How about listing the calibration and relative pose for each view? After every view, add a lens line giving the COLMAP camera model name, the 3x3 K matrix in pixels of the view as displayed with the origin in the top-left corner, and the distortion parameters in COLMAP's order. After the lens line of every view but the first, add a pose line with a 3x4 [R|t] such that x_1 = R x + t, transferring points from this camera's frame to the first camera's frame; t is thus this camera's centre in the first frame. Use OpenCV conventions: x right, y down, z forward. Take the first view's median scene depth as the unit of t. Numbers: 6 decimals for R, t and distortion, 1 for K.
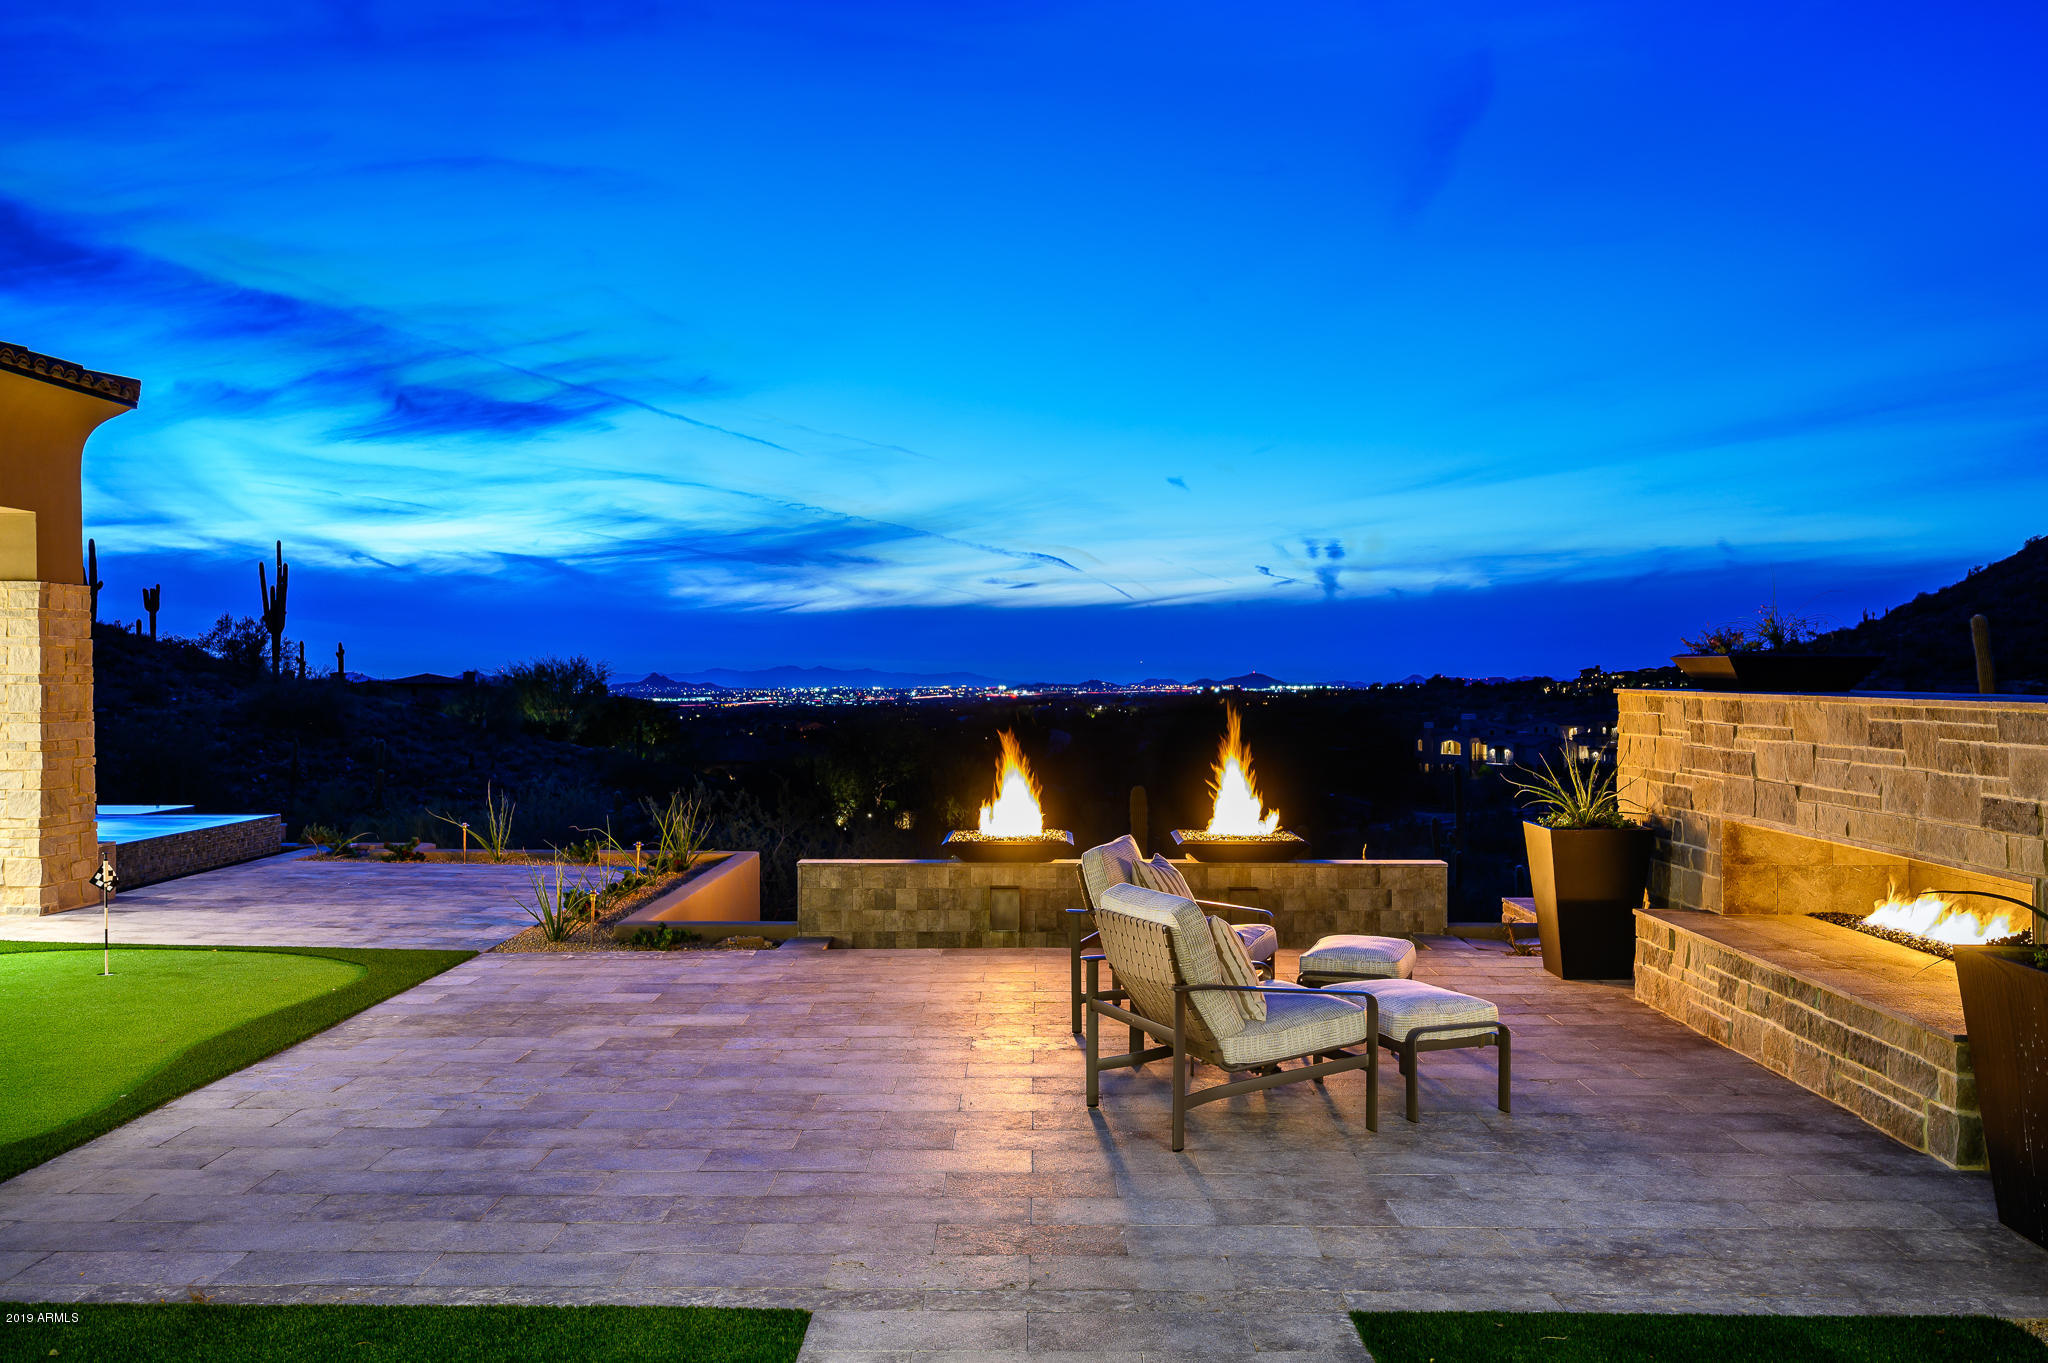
lens RADIAL K [[1771.4, 0, 1006.3], [0, 1771.4, 683.0], [0, 0, 1]] dist [0.000504, 0.001391]
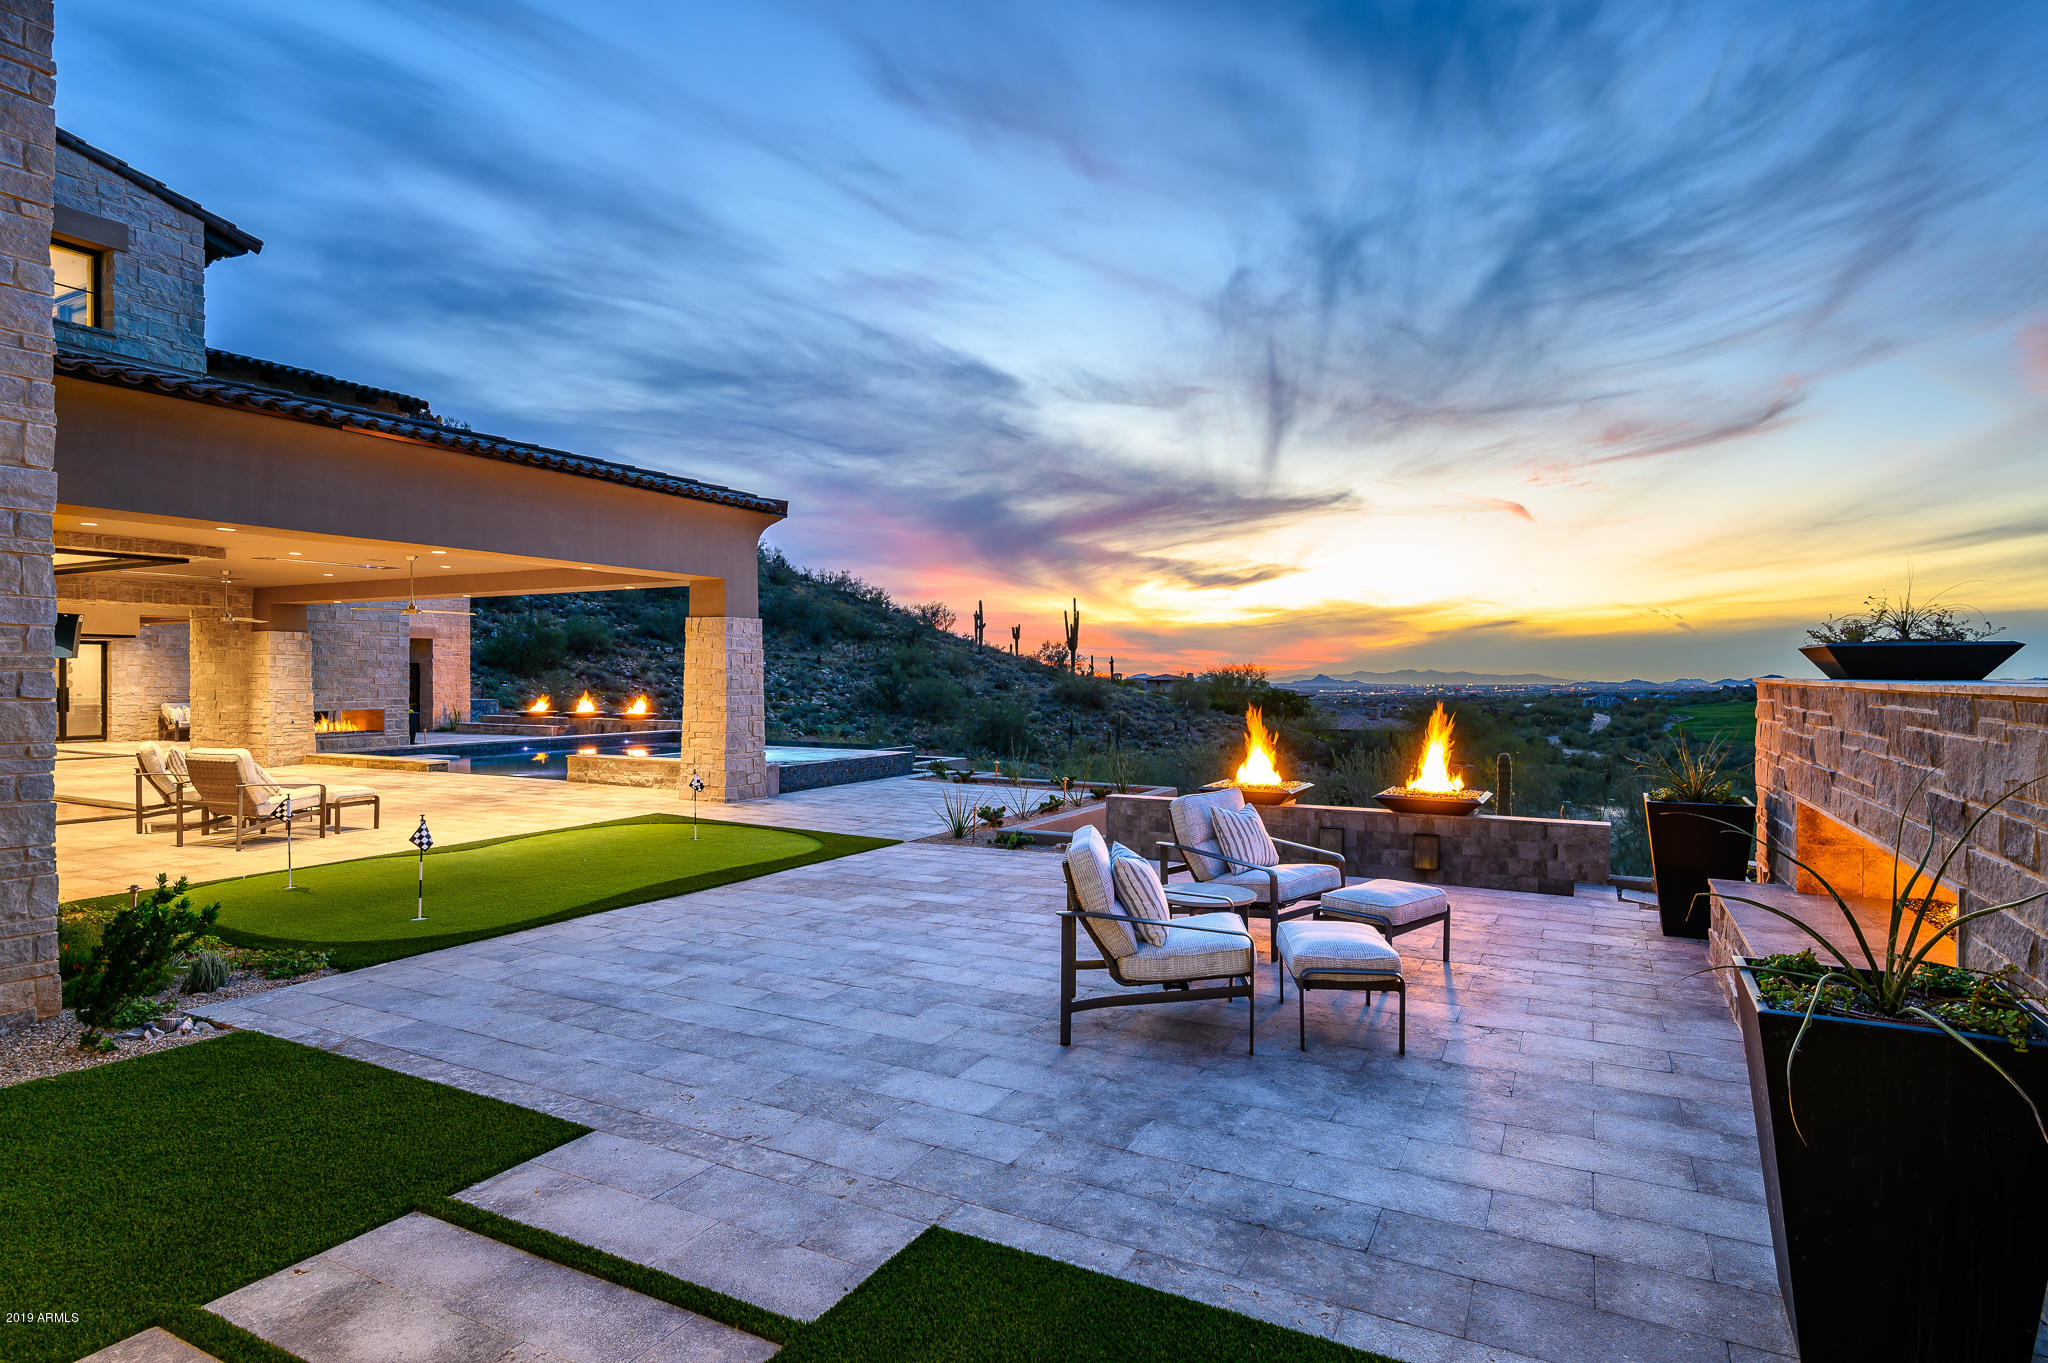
lens RADIAL K [[1079.4, 0, 1014.7], [0, 1079.4, 695.4], [0, 0, 1]] dist [0.004276, 0.002900]
pose [[0.888376, 0.009504, -0.459018, 0.384580], [-0.003085, 0.999887, 0.014732, 0.009430], [0.459106, -0.011672, 0.888305, 0.299724]]
